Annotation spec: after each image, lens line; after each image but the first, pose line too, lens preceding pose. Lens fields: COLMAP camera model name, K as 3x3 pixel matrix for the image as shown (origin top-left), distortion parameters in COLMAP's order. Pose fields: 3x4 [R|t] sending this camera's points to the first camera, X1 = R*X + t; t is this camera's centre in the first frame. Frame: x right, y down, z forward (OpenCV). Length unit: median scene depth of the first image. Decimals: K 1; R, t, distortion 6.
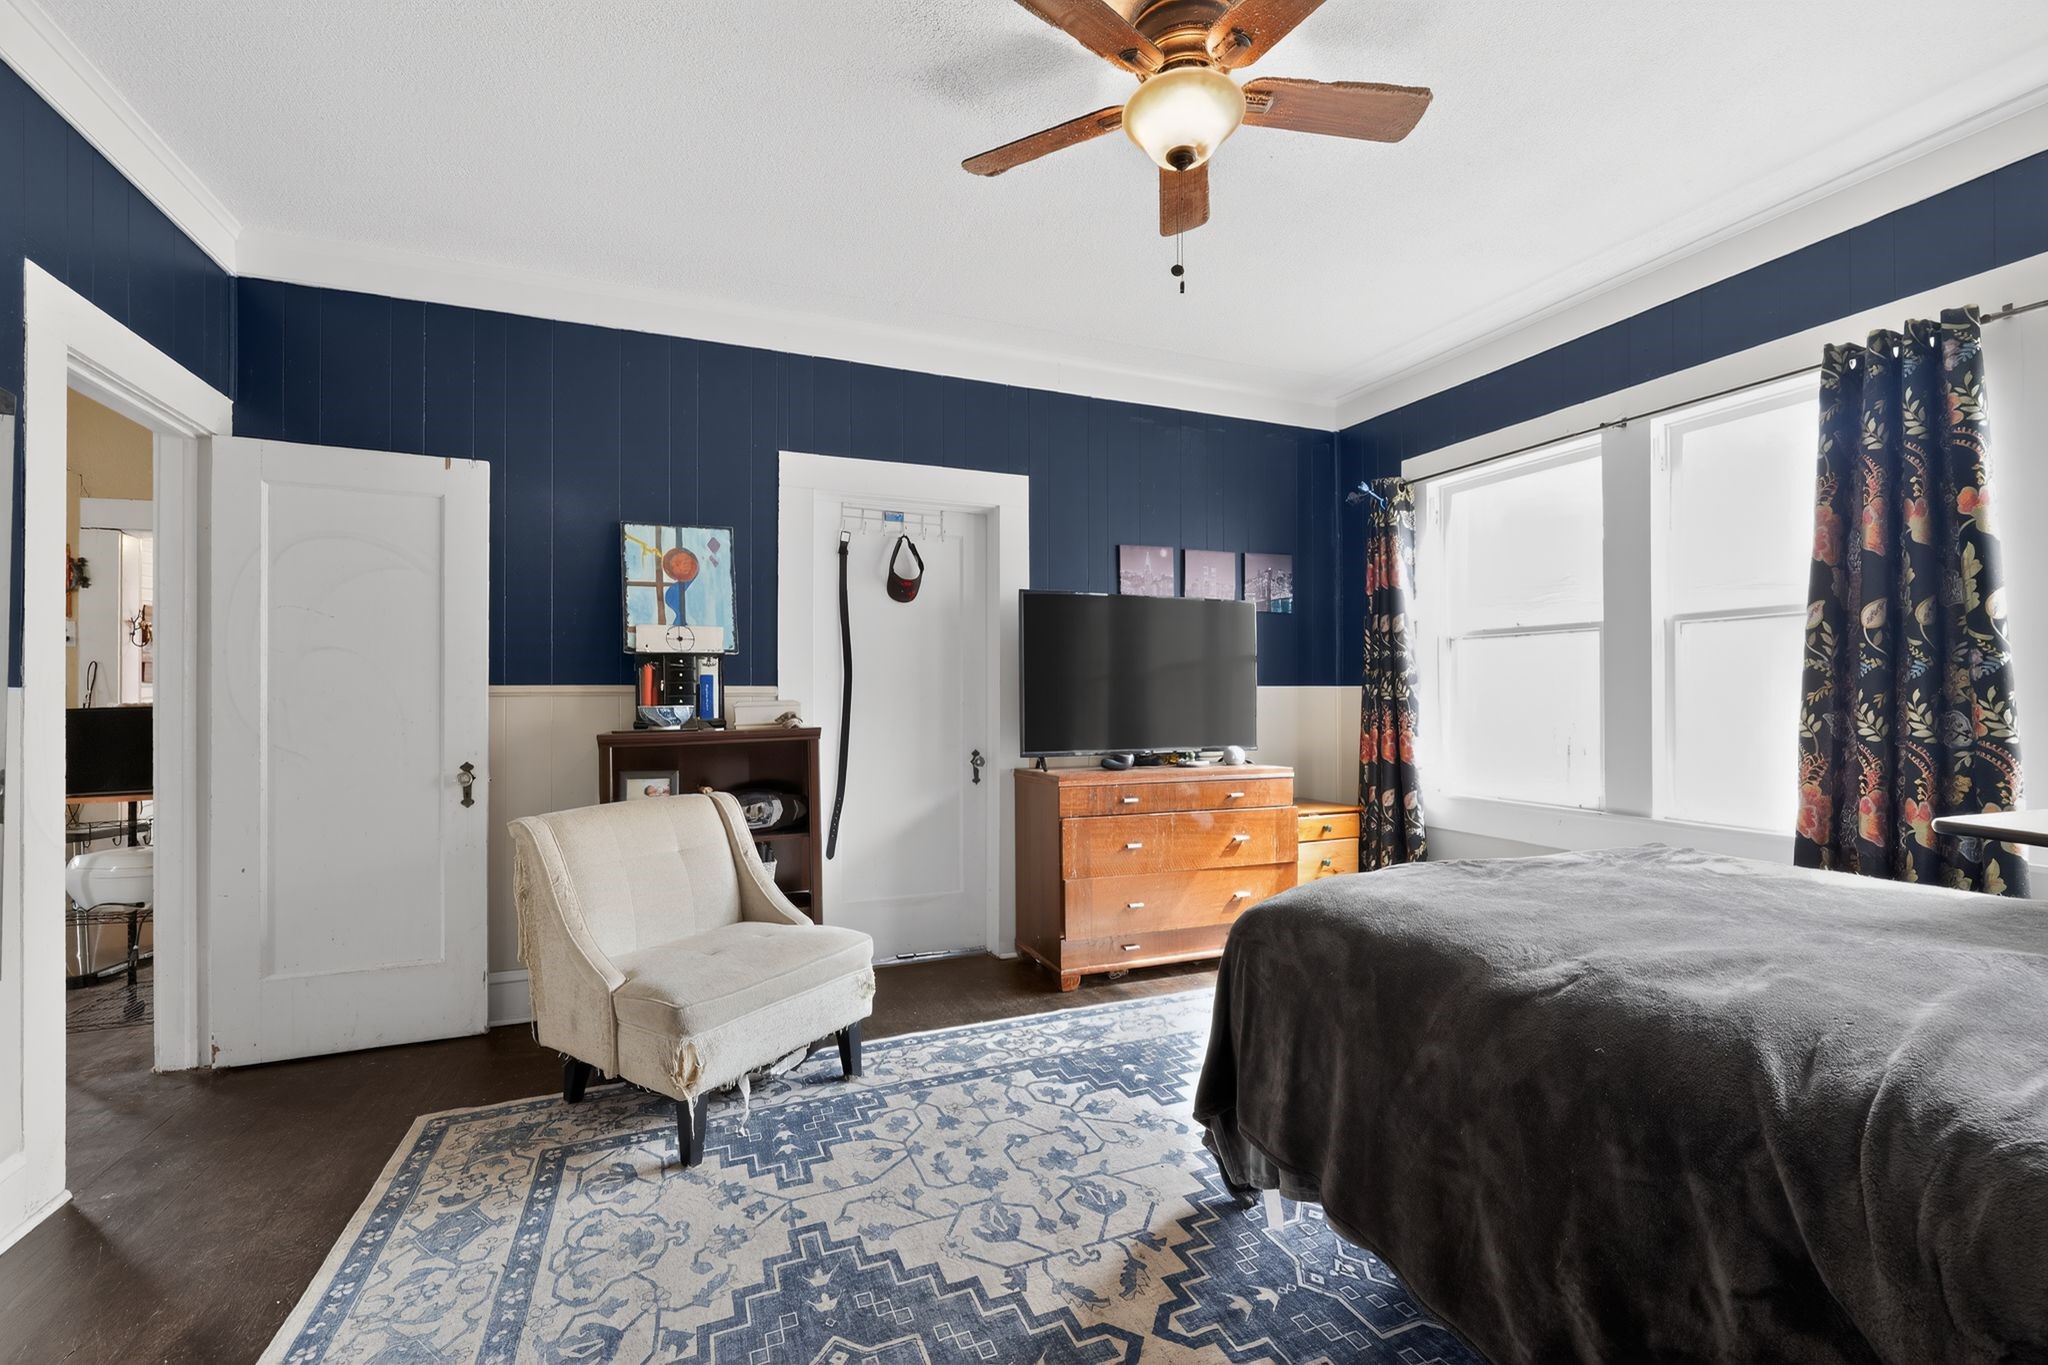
lens RADIAL K [[849.7, 0, 1017.9], [0, 849.7, 691.1], [0, 0, 1]] dist [0.002081, 0.000222]
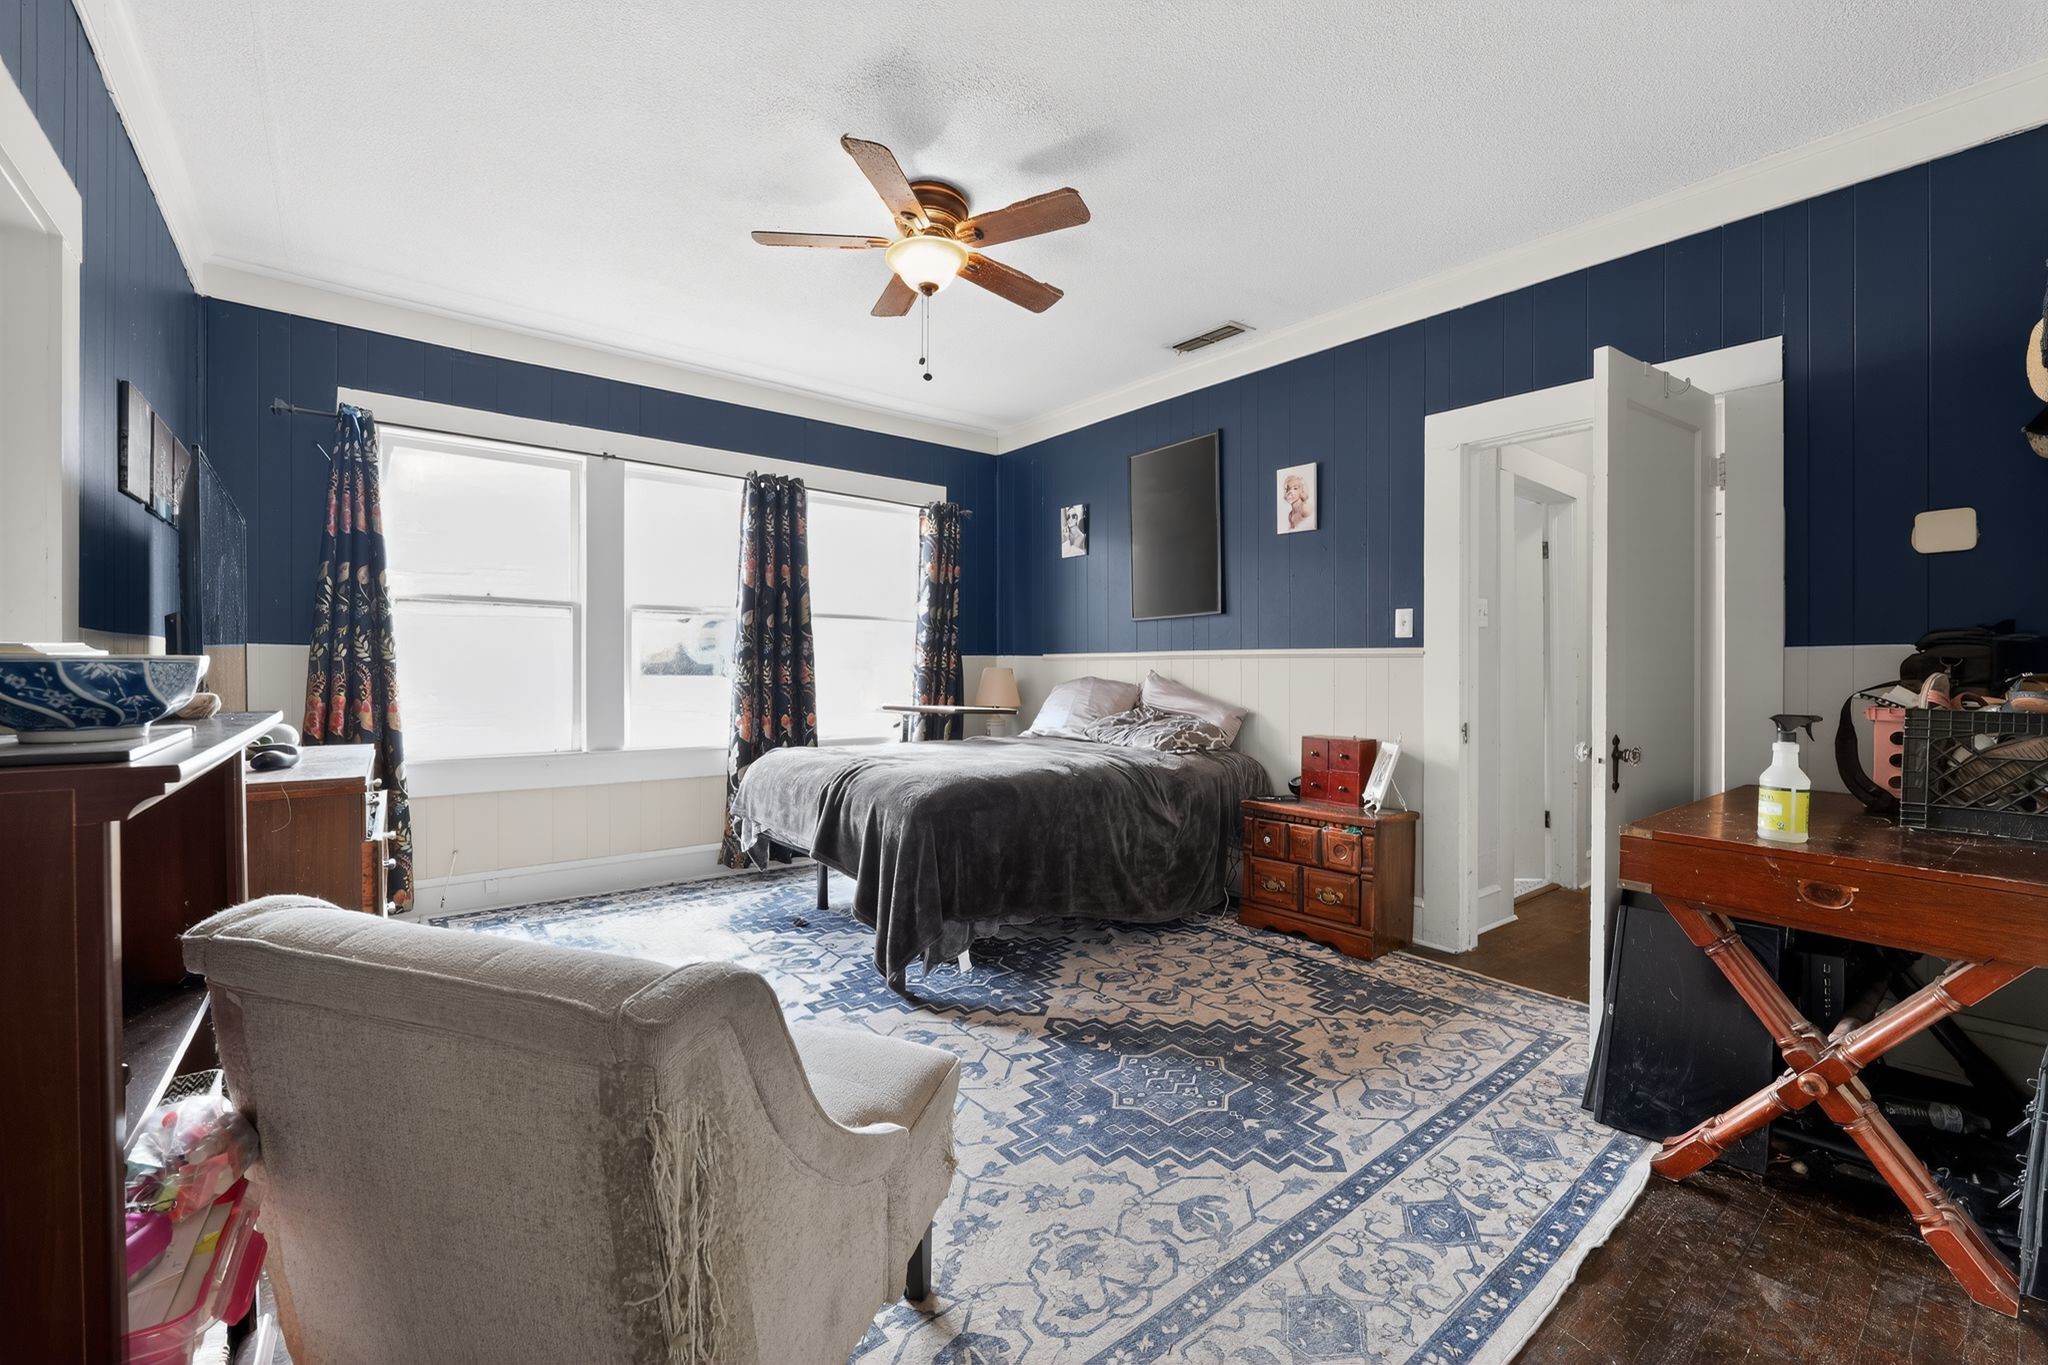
lens RADIAL K [[849.7, 0, 1017.9], [0, 849.7, 691.1], [0, 0, 1]] dist [0.002081, 0.000222]
pose [[-0.292549, -0.015623, 0.956123, -1.318658], [-0.007153, 0.999874, 0.014149, 0.048011], [-0.956224, -0.002700, -0.292624, 1.375055]]
